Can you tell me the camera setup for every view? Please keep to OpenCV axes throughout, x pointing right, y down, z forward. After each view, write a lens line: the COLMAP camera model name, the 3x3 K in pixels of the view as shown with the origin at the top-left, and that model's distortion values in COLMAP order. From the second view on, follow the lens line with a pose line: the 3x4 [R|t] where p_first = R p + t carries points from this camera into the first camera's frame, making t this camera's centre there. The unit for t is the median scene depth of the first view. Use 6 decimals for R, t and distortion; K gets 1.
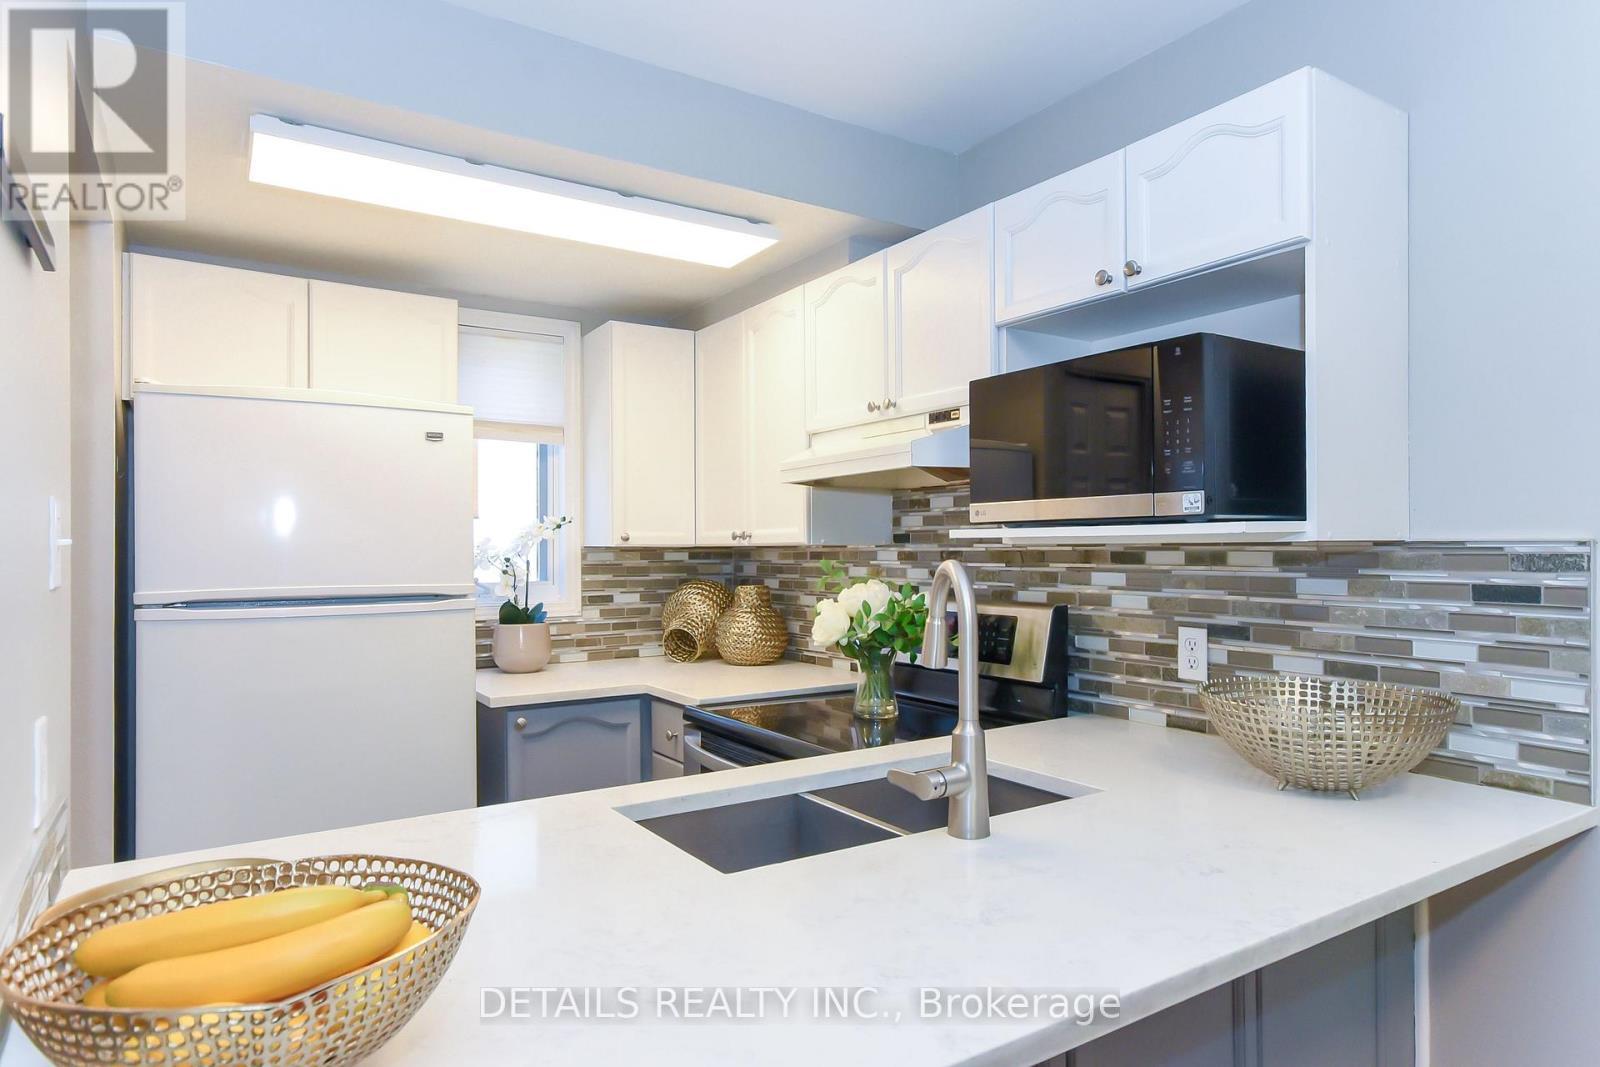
lens RADIAL K [[939.3, 0, 828.3], [0, 939.3, 540.5], [0, 0, 1]] dist [0.035939, 0.000622]
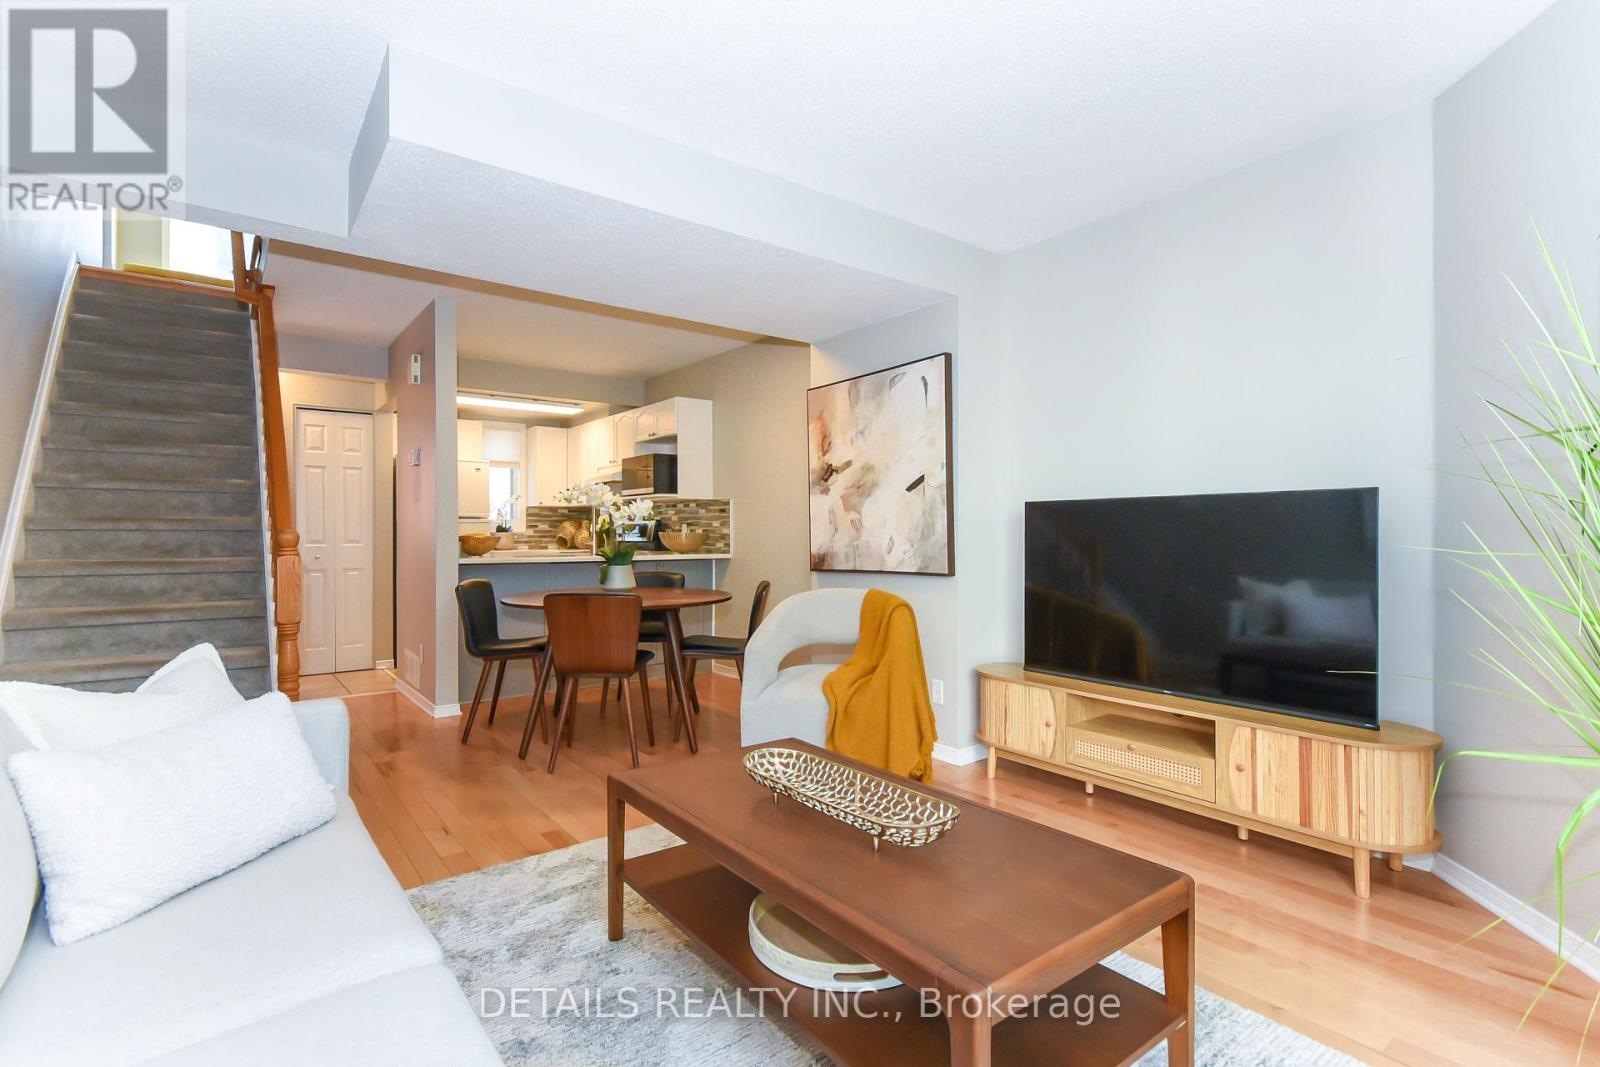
lens RADIAL K [[764.1, 0, 777.8], [0, 764.1, 513.9], [0, 0, 1]] dist [0.000212, 0.000064]
pose [[0.999635, 0.003158, 0.026831, 0.507694], [-0.002767, 0.999889, -0.014617, 0.071865], [-0.026874, 0.014538, 0.999533, -1.536137]]
